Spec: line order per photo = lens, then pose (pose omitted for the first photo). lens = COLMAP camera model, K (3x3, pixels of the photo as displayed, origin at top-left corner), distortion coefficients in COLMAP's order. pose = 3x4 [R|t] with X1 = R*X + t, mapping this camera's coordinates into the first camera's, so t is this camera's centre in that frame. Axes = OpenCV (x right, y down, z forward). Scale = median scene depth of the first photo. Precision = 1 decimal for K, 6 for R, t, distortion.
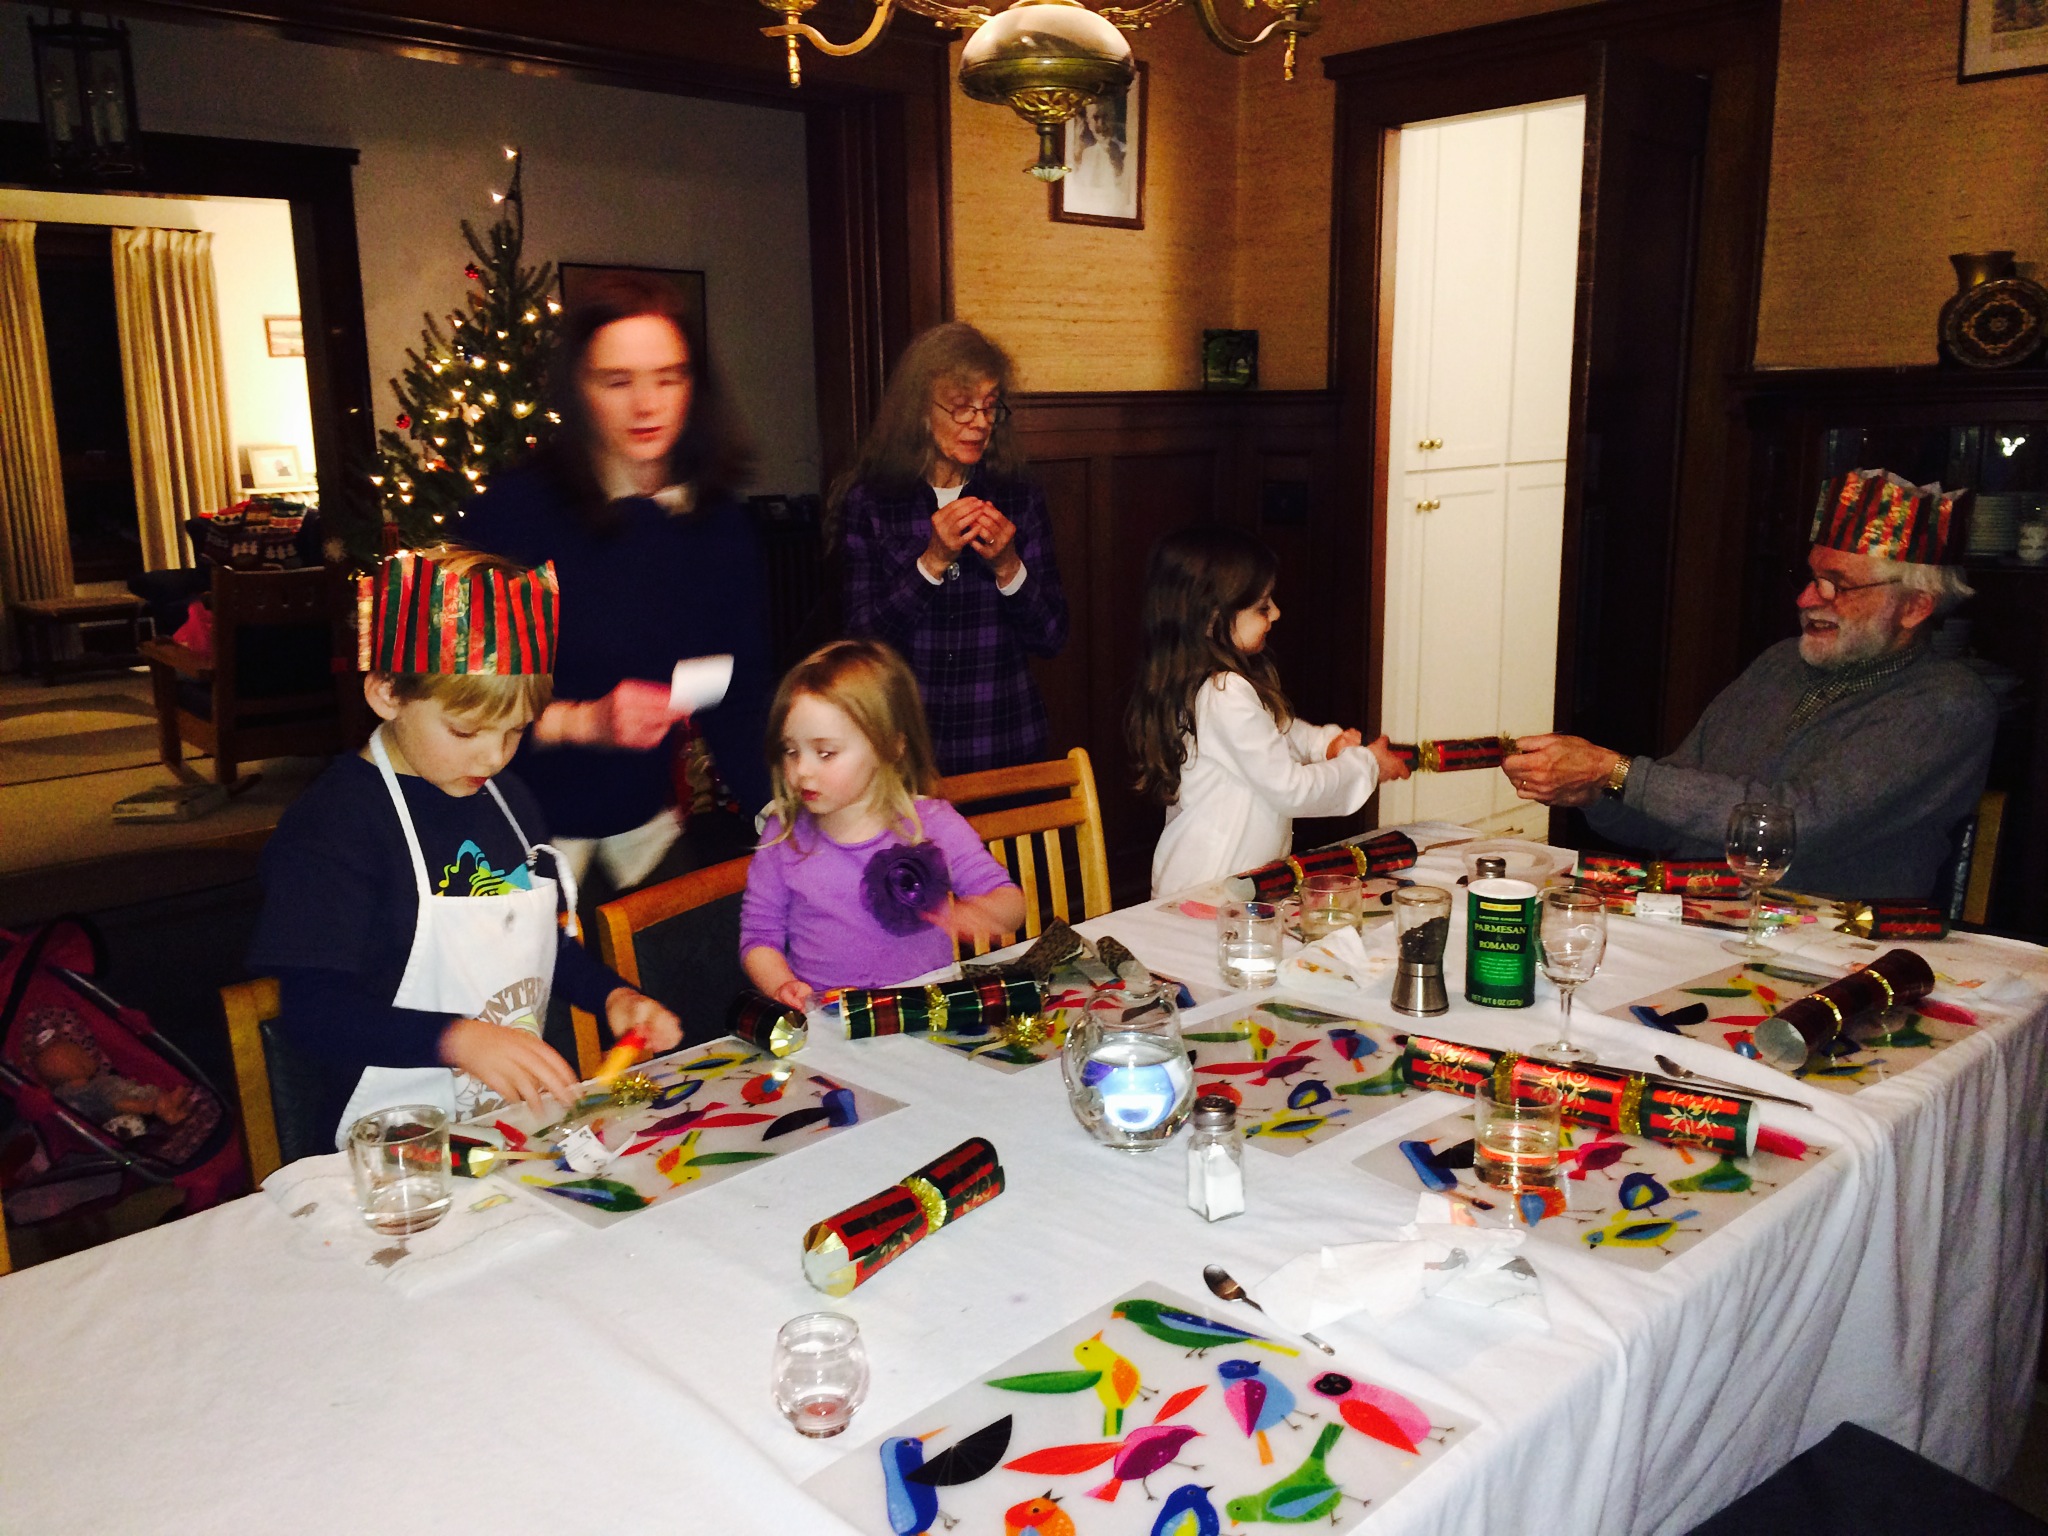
lens RADIAL K [[1687.7, 0, 1024.0], [0, 1687.7, 768.0], [0, 0, 1]] dist [0.032743, -0.015760]
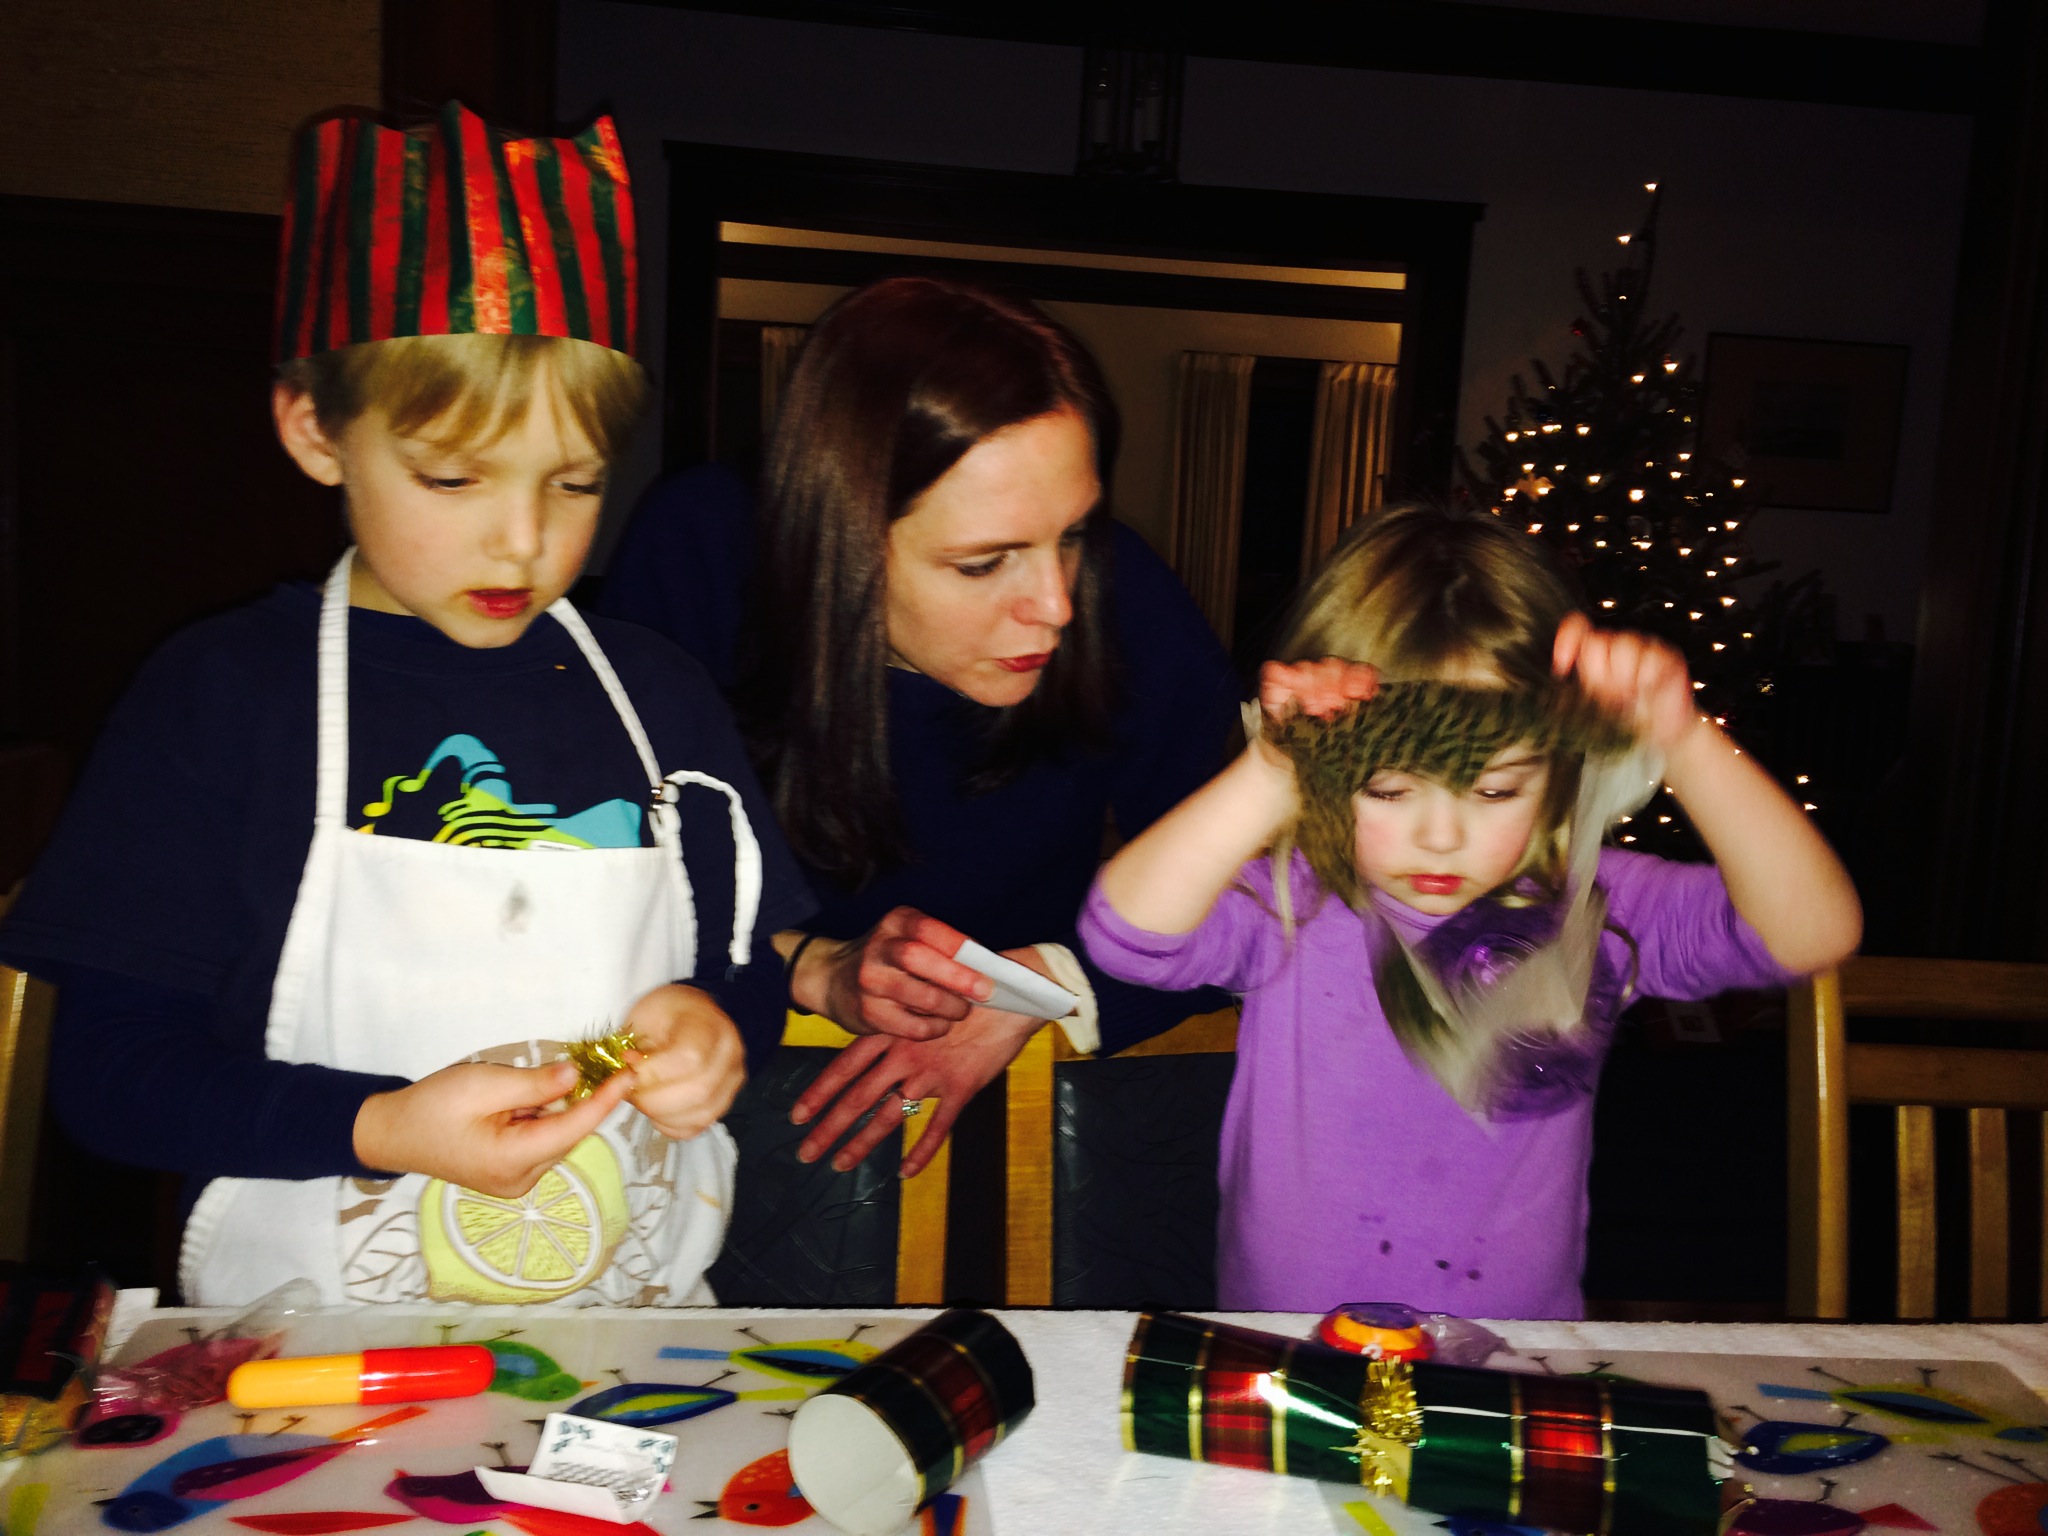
lens RADIAL K [[1687.7, 0, 1024.0], [0, 1687.7, 768.0], [0, 0, 1]] dist [0.032743, -0.015760]
pose [[0.757731, 0.126435, -0.640202, 0.031389], [-0.200737, 0.978642, -0.044315, 0.012599], [0.620926, 0.162091, 0.766928, 0.223297]]
